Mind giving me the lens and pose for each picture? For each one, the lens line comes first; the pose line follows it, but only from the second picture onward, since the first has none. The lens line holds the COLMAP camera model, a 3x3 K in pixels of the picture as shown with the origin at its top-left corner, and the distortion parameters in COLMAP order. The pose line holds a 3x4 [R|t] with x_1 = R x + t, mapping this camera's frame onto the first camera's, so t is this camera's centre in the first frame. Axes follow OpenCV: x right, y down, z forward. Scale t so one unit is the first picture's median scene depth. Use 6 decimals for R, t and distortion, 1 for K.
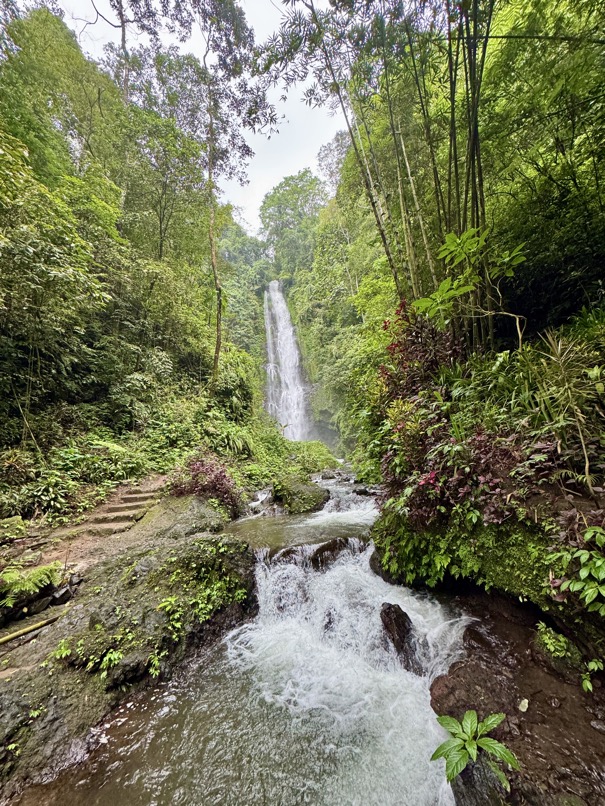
lens RADIAL K [[323.8, 0, 302.5], [0, 323.8, 403.0], [0, 0, 1]] dist [-0.001545, -0.000029]
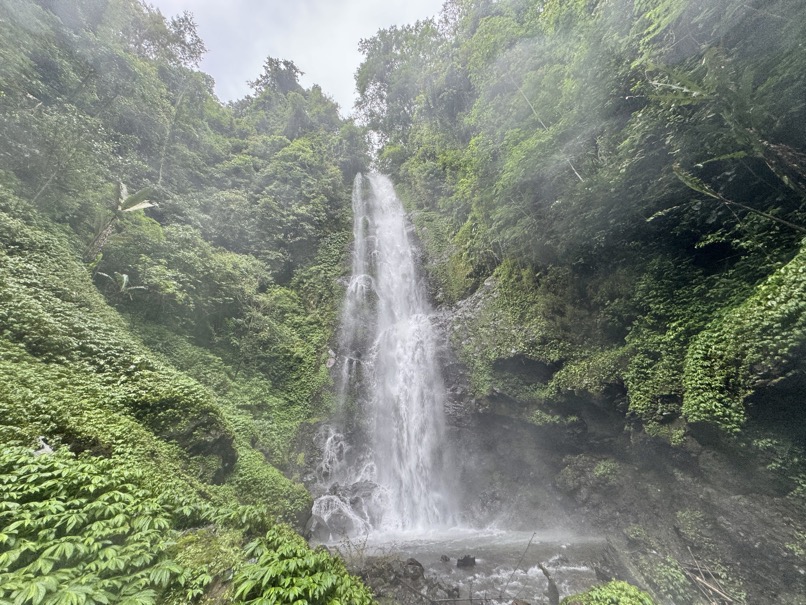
lens RADIAL K [[323.8, 0, 403.0], [0, 323.8, 302.5], [0, 0, 1]] dist [-0.001545, -0.000029]
pose [[0.999195, -0.000827, -0.040098, -0.015227], [-0.011177, 0.954442, -0.298188, 0.052856], [0.038518, 0.298396, 0.953665, 0.575309]]
